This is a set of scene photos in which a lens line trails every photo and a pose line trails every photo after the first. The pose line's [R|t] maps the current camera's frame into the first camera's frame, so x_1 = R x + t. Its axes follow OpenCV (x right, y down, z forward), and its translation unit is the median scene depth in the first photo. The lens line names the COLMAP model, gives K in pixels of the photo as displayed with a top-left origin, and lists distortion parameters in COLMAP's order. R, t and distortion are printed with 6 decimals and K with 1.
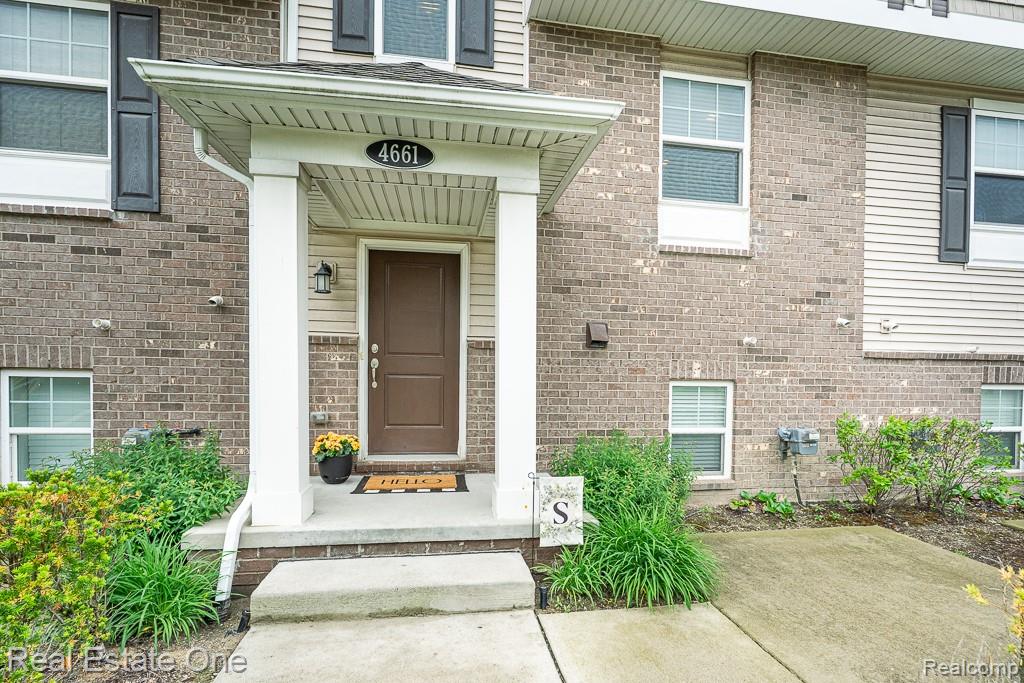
lens RADIAL K [[486.5, 0, 524.3], [0, 486.5, 398.4], [0, 0, 1]] dist [-0.001611, -0.000073]
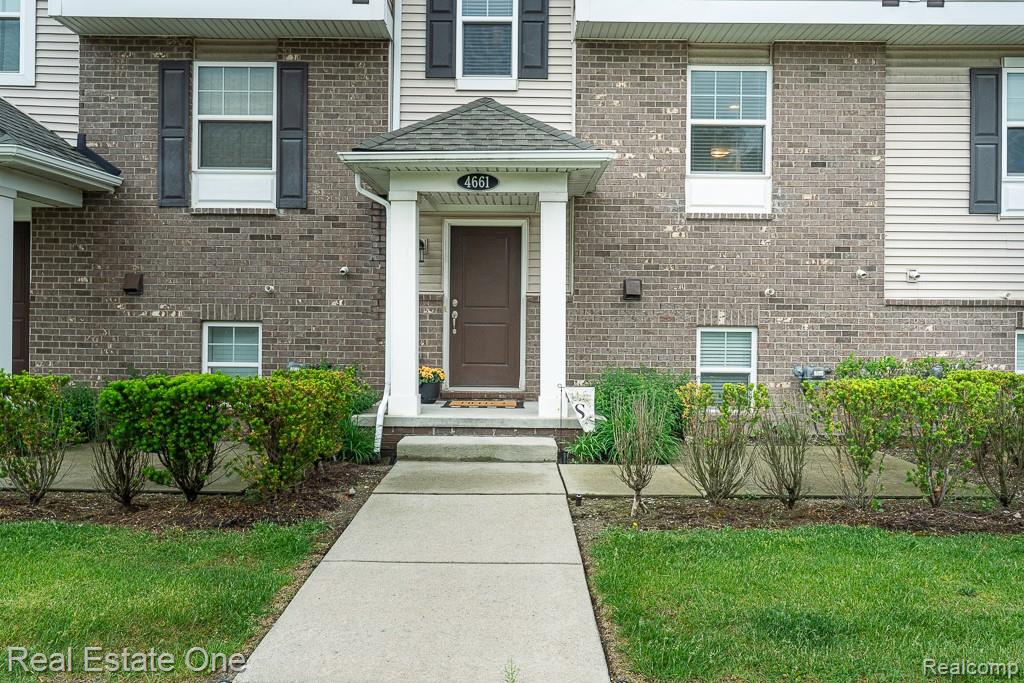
lens RADIAL K [[711.5, 0, 512.0], [0, 711.5, 341.5], [0, 0, 1]] dist [0.006956, -0.000641]
pose [[0.984001, -0.003307, -0.178135, 0.168194], [-0.002573, 0.999460, -0.032772, 0.057349], [0.178147, 0.032706, 0.983460, -0.787829]]
